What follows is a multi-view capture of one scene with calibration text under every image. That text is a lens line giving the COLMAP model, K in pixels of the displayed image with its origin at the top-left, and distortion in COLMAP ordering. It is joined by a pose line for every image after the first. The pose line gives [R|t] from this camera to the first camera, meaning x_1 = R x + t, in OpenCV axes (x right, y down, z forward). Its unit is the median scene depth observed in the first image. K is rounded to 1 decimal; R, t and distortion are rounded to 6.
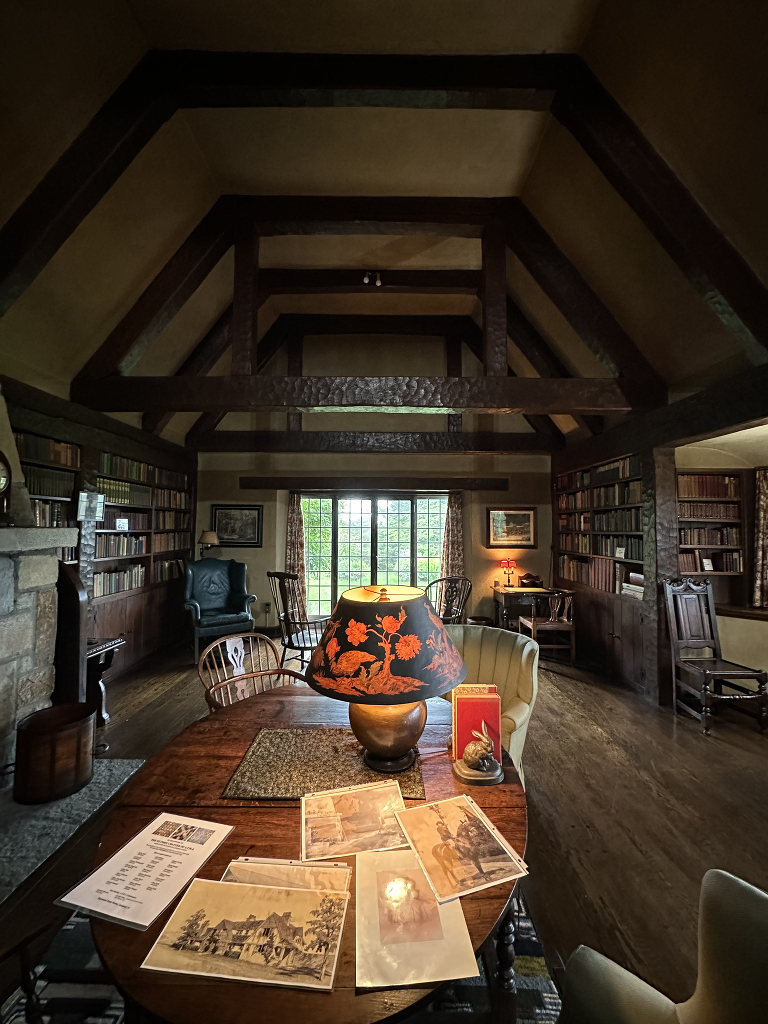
lens RADIAL K [[413.1, 0, 381.5], [0, 413.1, 510.1], [0, 0, 1]] dist [0.007067, 0.000325]
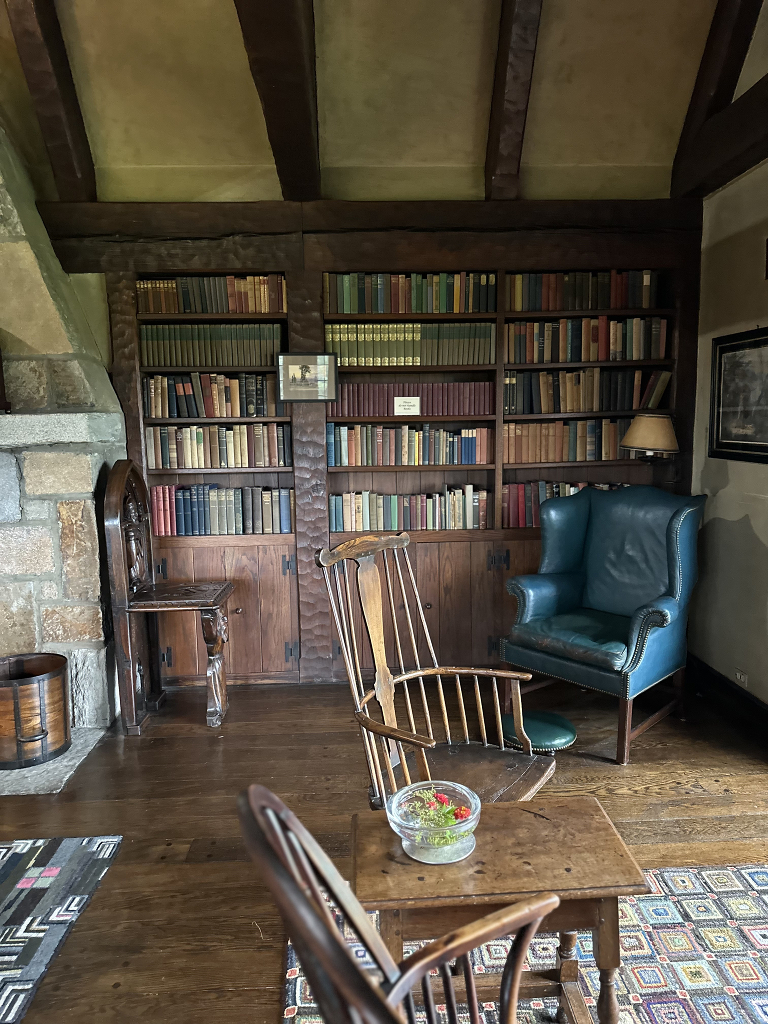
lens RADIAL K [[728.1, 0, 384.5], [0, 728.1, 517.8], [0, 0, 1]] dist [0.075787, -0.075595]
pose [[0.047785, 0.120030, -0.991620, 0.351413], [0.060101, 0.990609, 0.122804, 0.067459], [0.997048, -0.065466, 0.040123, 1.040712]]
